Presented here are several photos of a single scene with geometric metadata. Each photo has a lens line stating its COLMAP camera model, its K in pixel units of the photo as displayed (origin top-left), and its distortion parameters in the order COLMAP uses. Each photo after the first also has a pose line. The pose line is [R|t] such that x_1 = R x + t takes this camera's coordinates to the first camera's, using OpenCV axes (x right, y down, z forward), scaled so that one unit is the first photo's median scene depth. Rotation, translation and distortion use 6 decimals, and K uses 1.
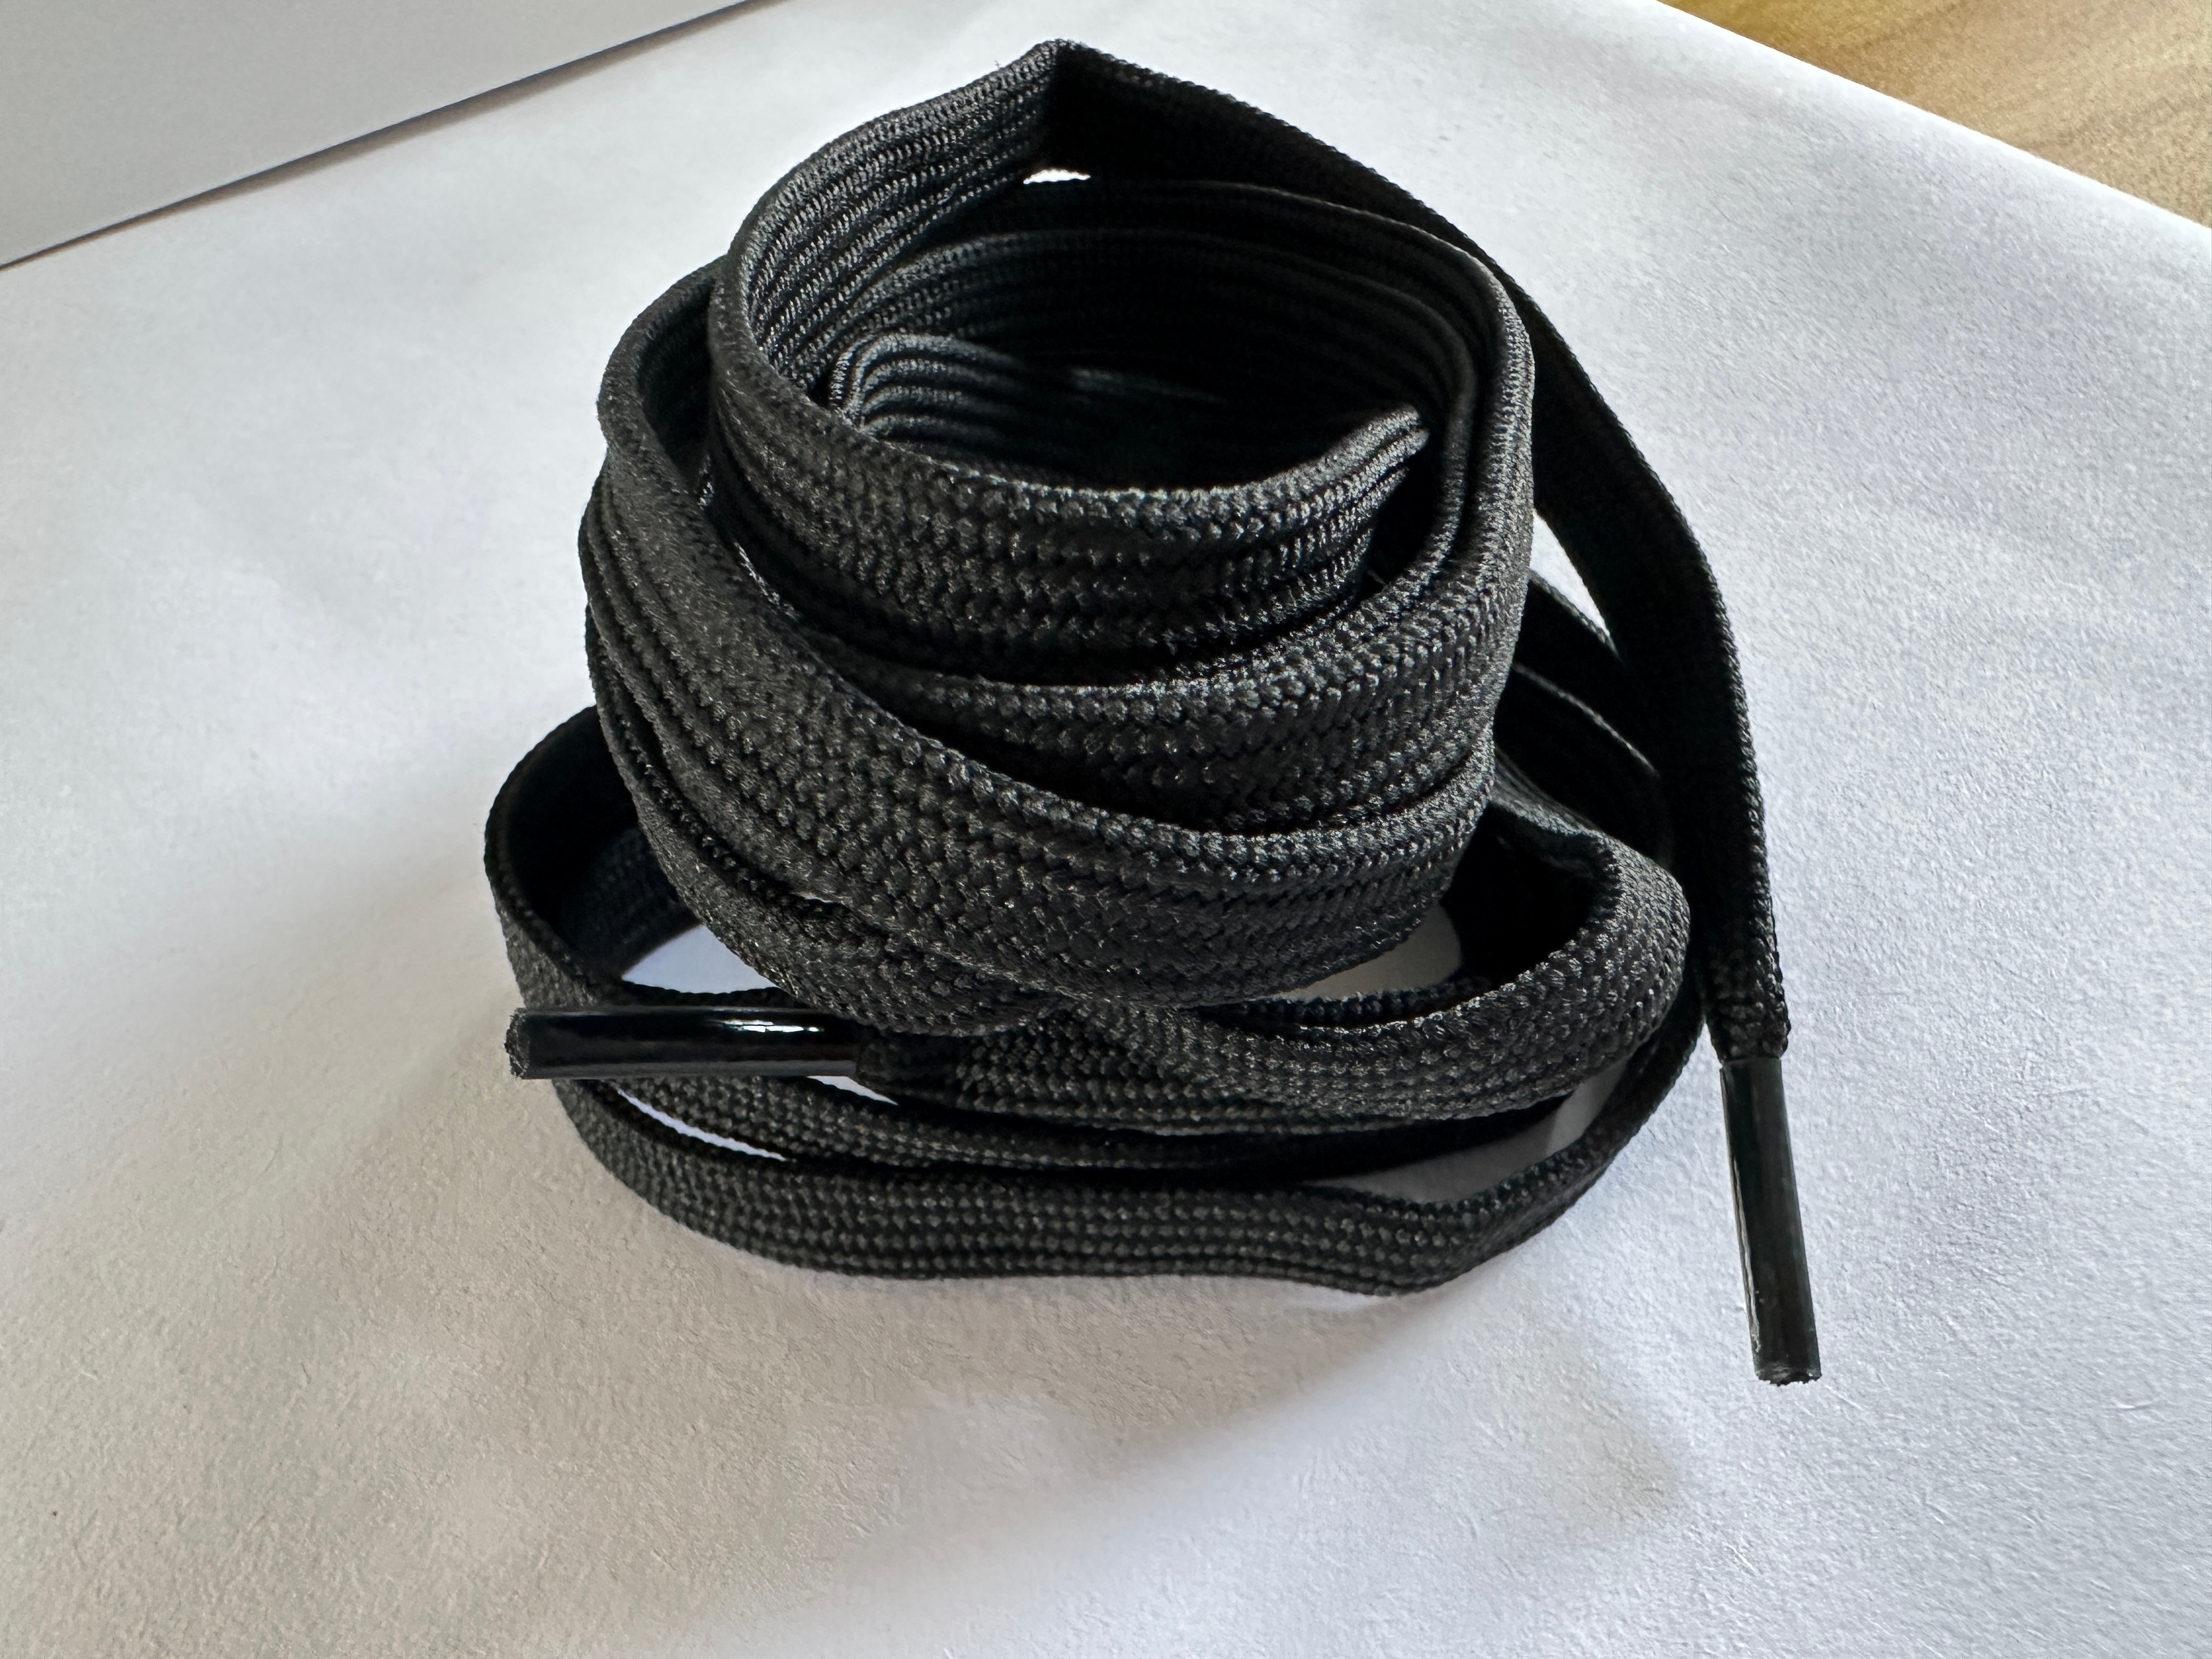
lens RADIAL K [[1590.5, 0, 997.8], [0, 1590.5, 1074.9], [0, 0, 1]] dist [-0.007782, 0.002706]
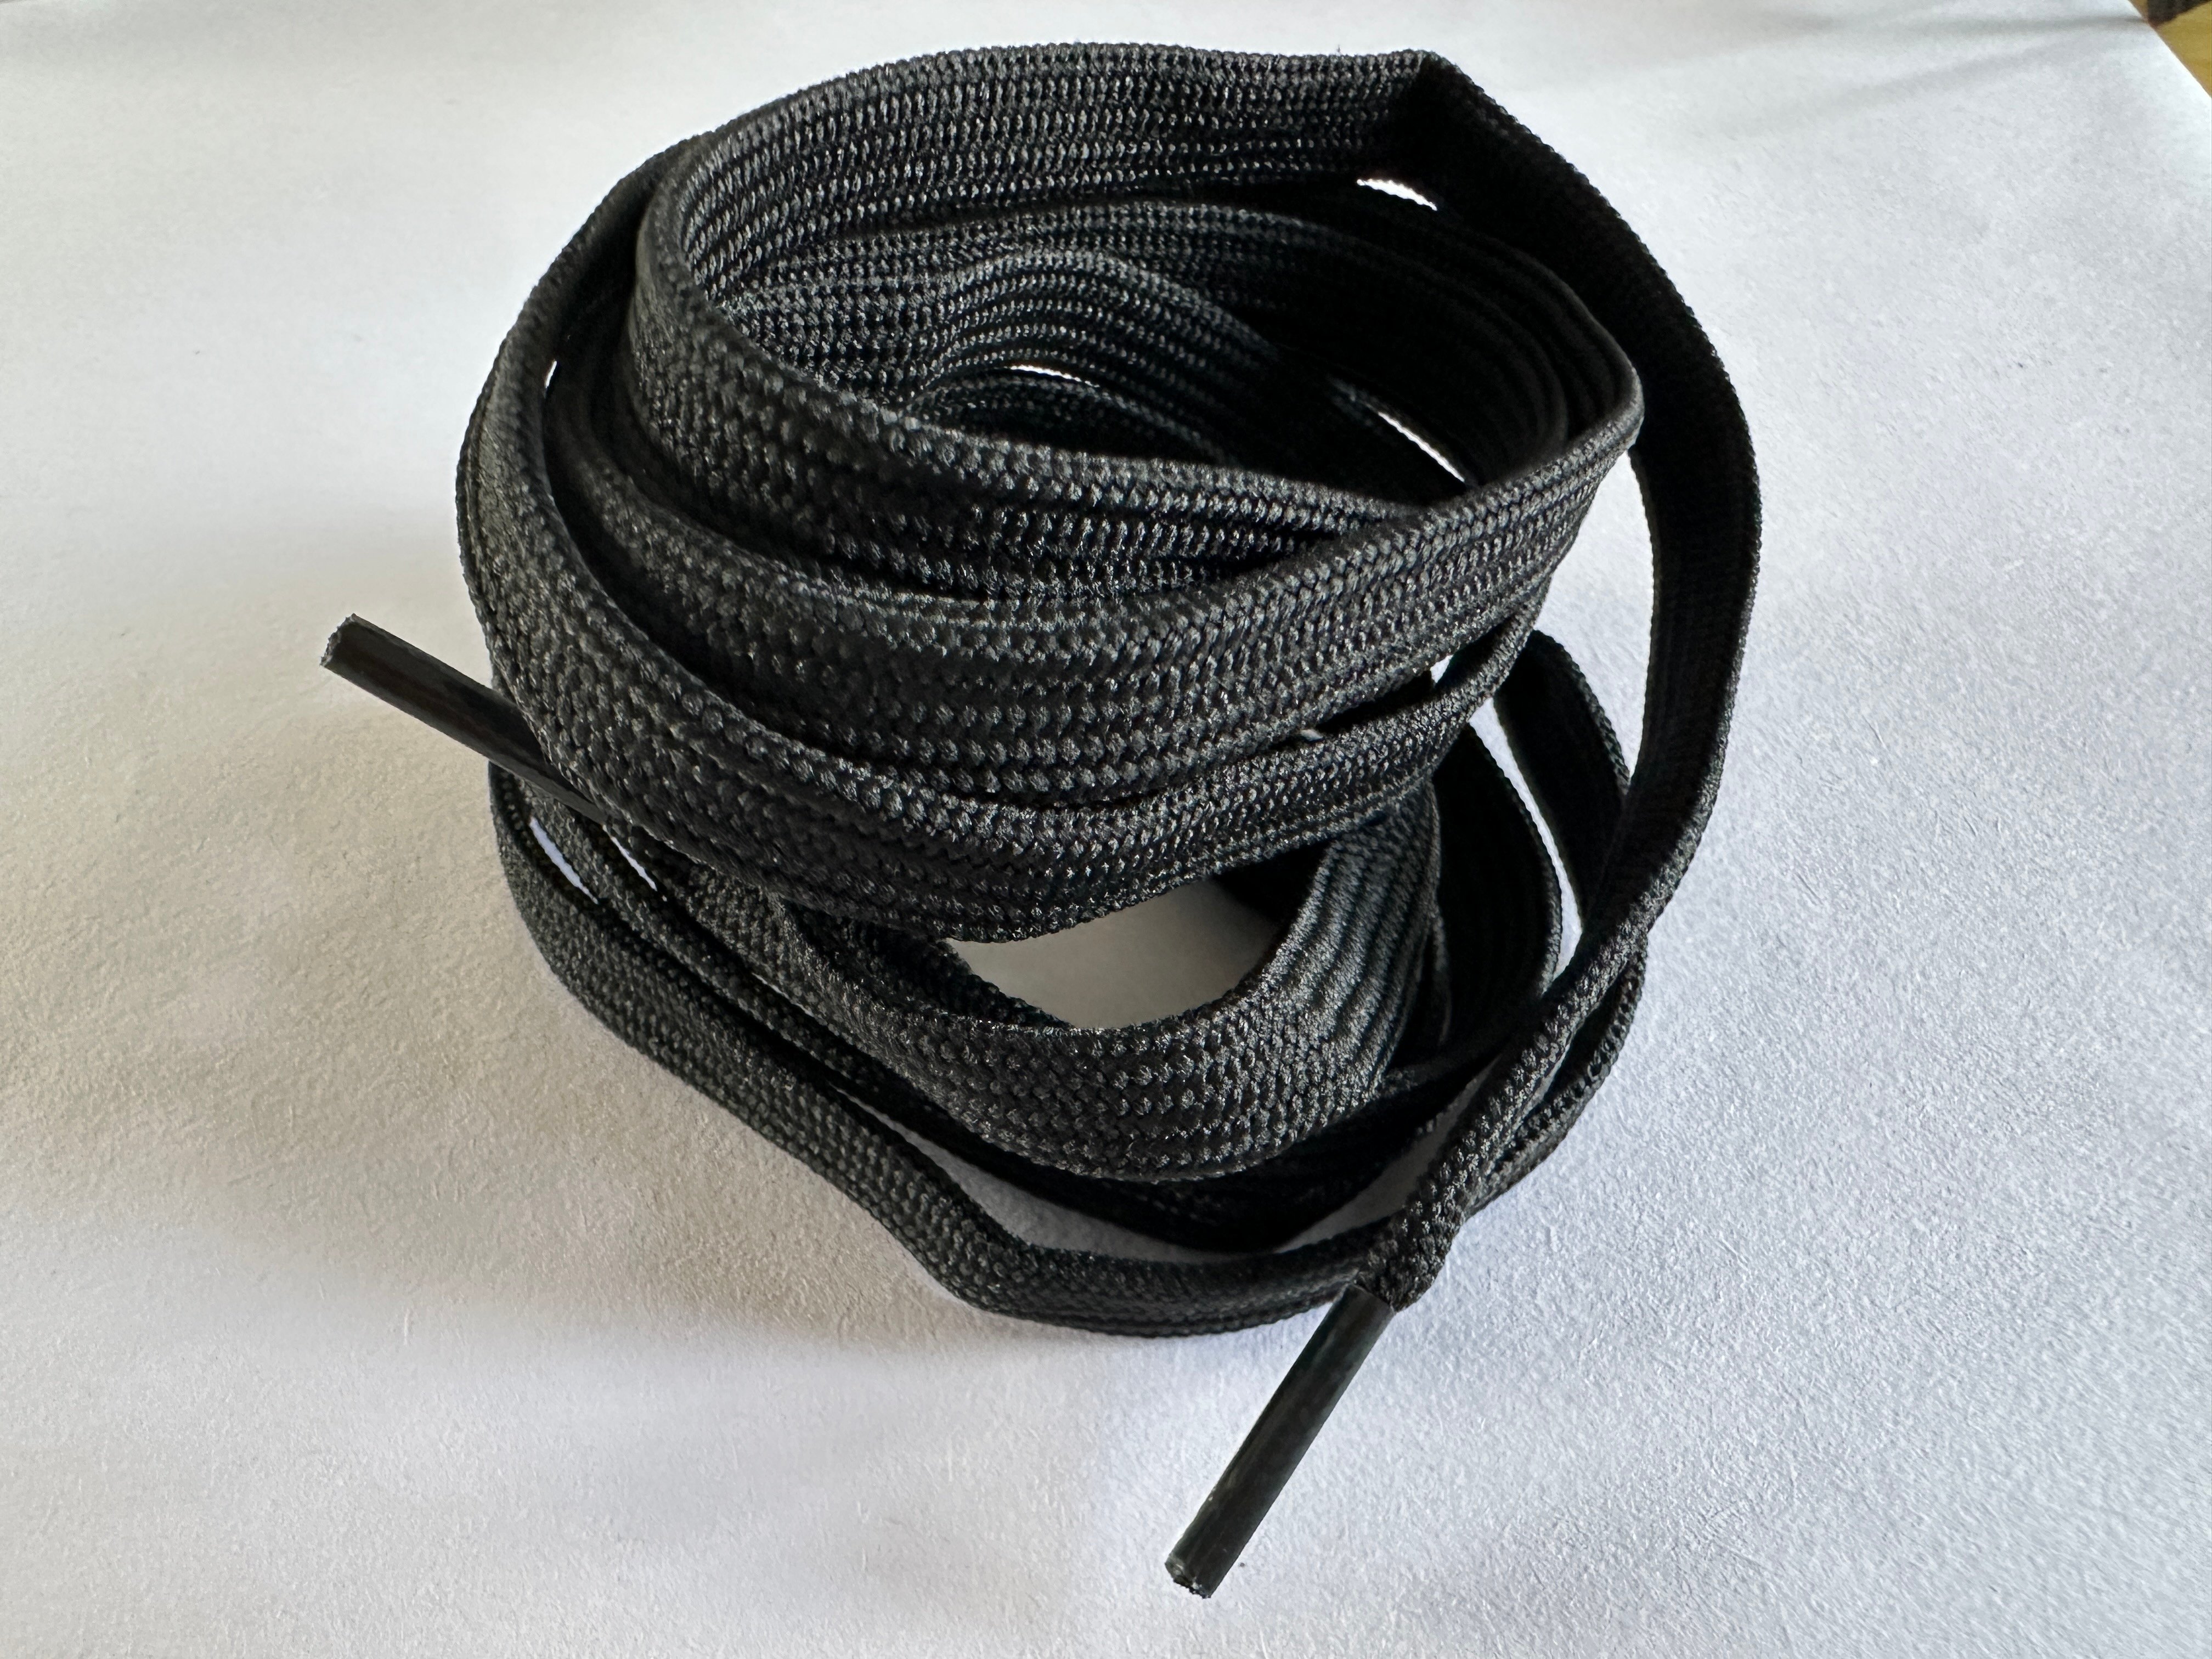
lens RADIAL K [[1590.5, 0, 997.8], [0, 1590.5, 1074.9], [0, 0, 1]] dist [-0.007782, 0.002706]
pose [[0.806919, 0.524745, -0.271155, 0.459552], [-0.517315, 0.849410, 0.104342, -0.097024], [0.285075, 0.056076, 0.956863, 0.038003]]
